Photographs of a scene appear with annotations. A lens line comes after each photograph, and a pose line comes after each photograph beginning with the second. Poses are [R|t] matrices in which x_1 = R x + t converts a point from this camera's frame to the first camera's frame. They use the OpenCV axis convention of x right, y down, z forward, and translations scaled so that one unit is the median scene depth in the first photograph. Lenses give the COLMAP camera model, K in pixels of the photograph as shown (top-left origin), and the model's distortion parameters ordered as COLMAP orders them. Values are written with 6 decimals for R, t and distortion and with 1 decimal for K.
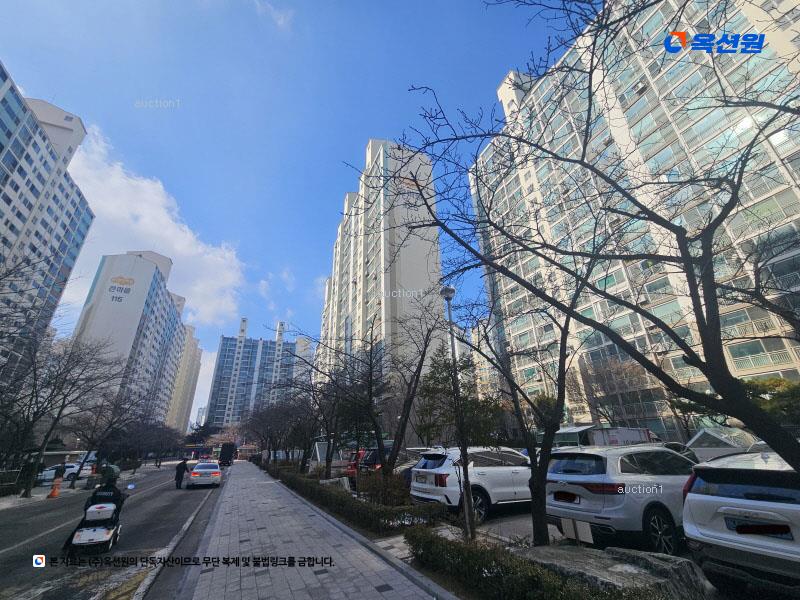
lens RADIAL K [[328.1, 0, 400.0], [0, 328.1, 300.0], [0, 0, 1]] dist [-0.000571, -0.000101]
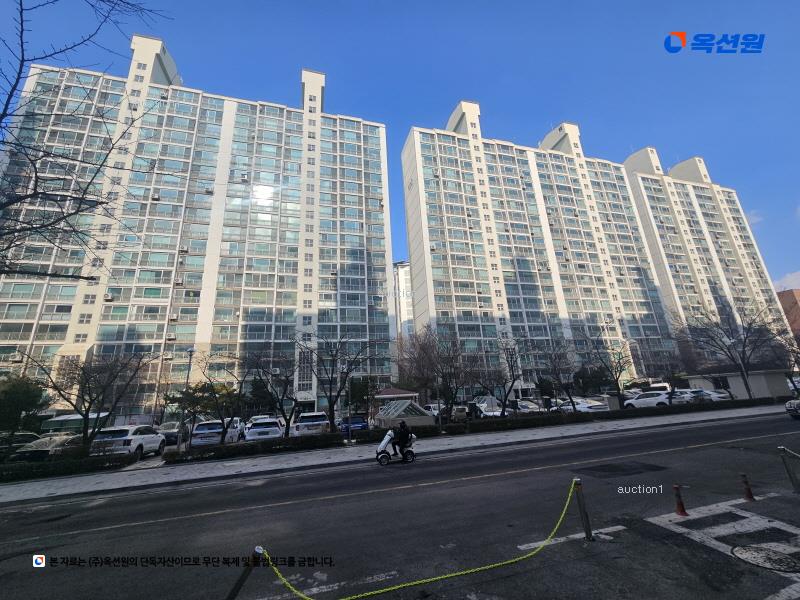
lens RADIAL K [[328.1, 0, 400.0], [0, 328.1, 300.0], [0, 0, 1]] dist [-0.000571, -0.000101]
pose [[0.157841, 0.310956, 0.937226, -1.029230], [-0.347276, 0.905973, -0.242101, -0.165653], [-0.924384, -0.287263, 0.250987, -0.411439]]
